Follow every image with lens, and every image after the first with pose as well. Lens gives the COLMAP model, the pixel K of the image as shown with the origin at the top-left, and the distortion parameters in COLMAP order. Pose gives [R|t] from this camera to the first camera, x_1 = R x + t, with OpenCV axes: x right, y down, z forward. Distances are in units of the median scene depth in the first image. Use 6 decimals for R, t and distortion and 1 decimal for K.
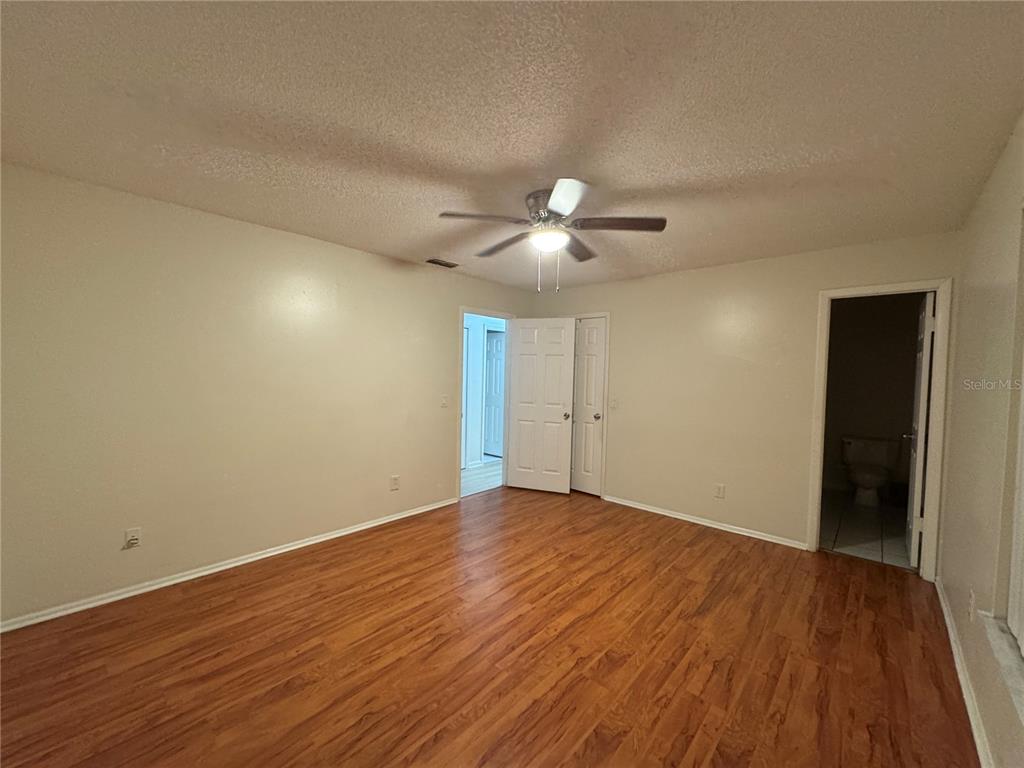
lens RADIAL K [[410.1, 0, 512.0], [0, 410.1, 384.0], [0, 0, 1]] dist [0.001031, 0.000054]
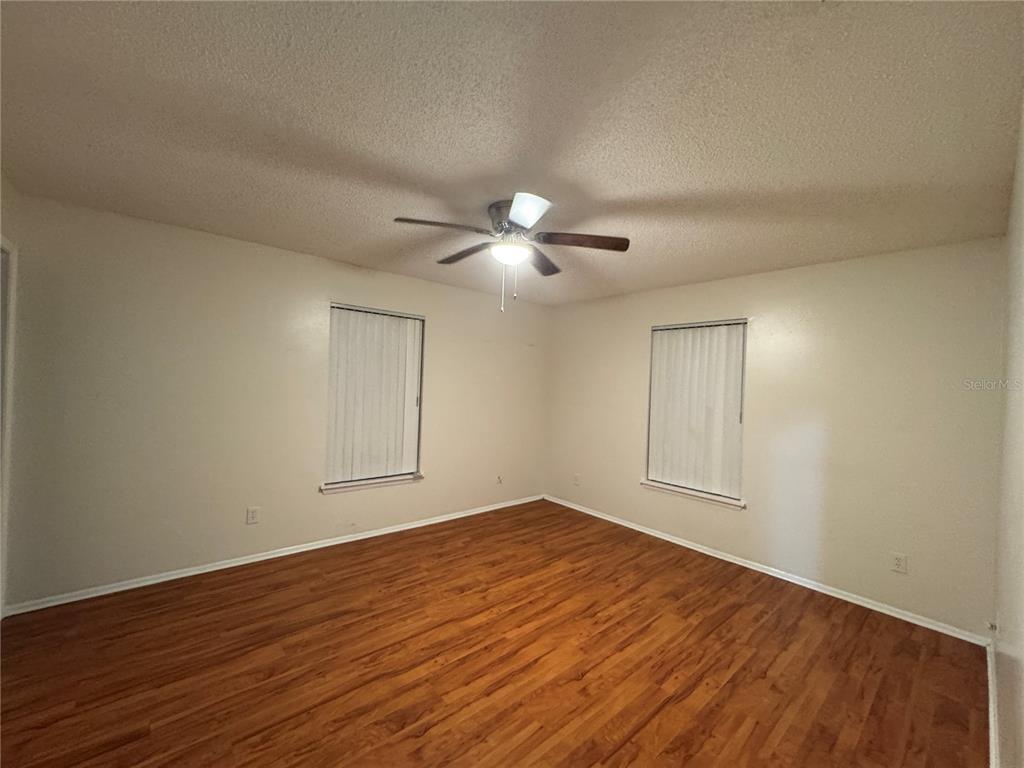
lens RADIAL K [[410.1, 0, 512.0], [0, 410.1, 384.0], [0, 0, 1]] dist [0.001031, 0.000054]
pose [[-0.990985, -0.059994, 0.119788, -0.046358], [-0.056099, 0.997789, 0.035637, -0.075401], [-0.121661, 0.028596, -0.992160, 1.972892]]
